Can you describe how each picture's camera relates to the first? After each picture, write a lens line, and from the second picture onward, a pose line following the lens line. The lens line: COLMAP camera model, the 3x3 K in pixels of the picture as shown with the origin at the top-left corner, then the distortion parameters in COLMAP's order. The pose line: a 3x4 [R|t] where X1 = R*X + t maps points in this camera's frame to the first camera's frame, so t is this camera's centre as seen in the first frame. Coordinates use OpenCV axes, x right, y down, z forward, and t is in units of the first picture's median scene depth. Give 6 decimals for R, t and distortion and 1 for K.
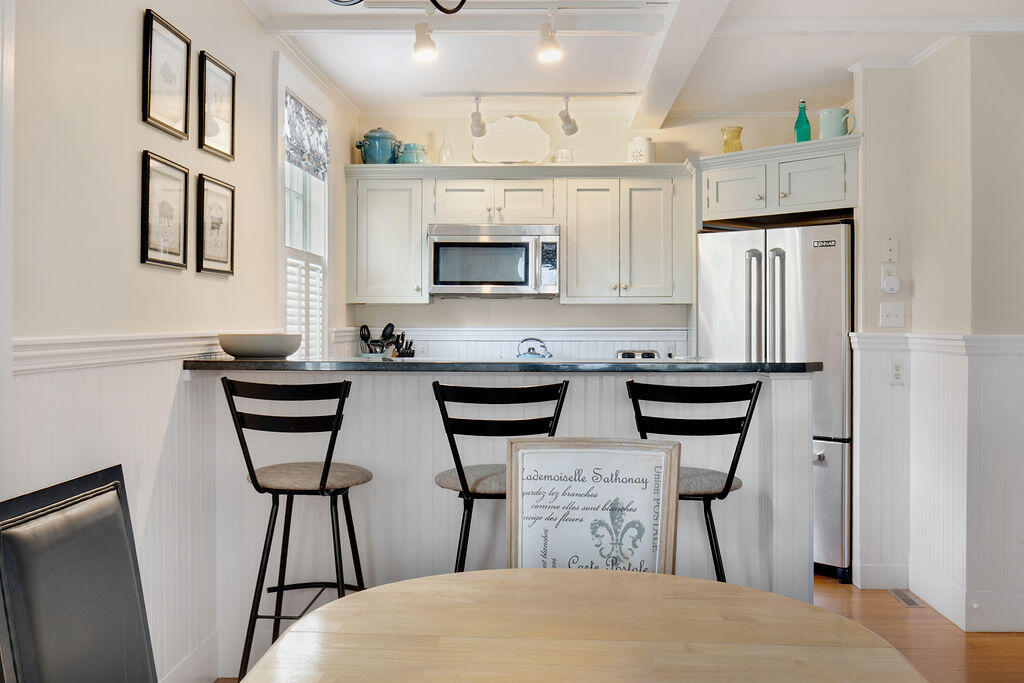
lens RADIAL K [[1002.5, 0, 514.4], [0, 1002.5, 315.8], [0, 0, 1]] dist [-0.040375, 0.005561]
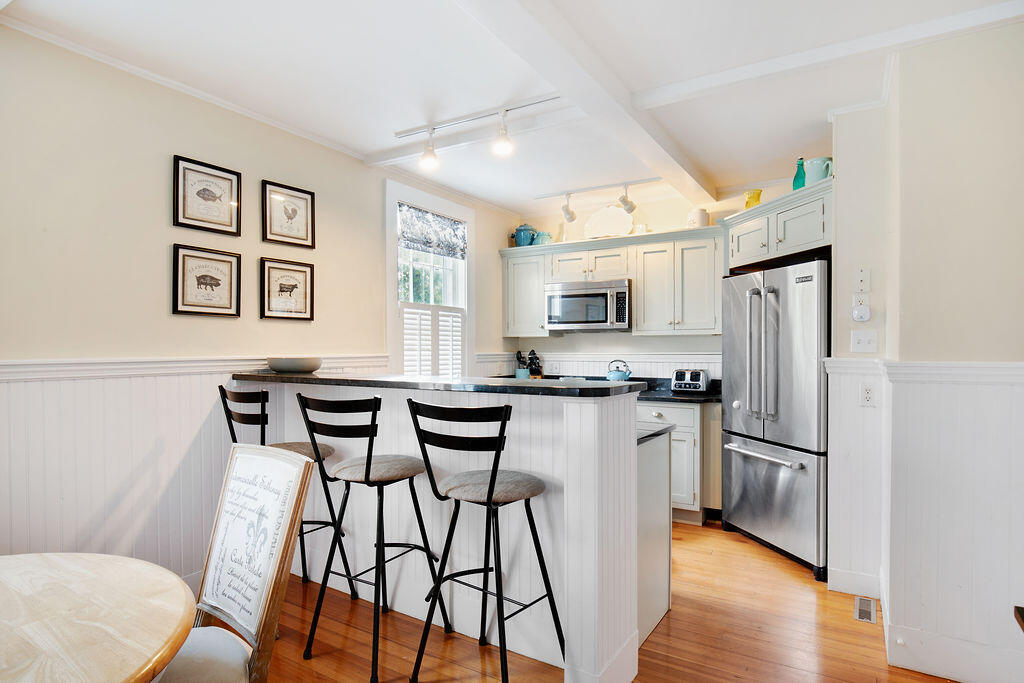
lens RADIAL K [[555.2, 0, 520.4], [0, 555.2, 348.4], [0, 0, 1]] dist [-0.016646, -0.000750]
pose [[0.877858, -0.003534, -0.478908, 0.290428], [0.006767, 0.999964, 0.005026, 0.001147], [0.478874, -0.007653, 0.877851, 0.256638]]
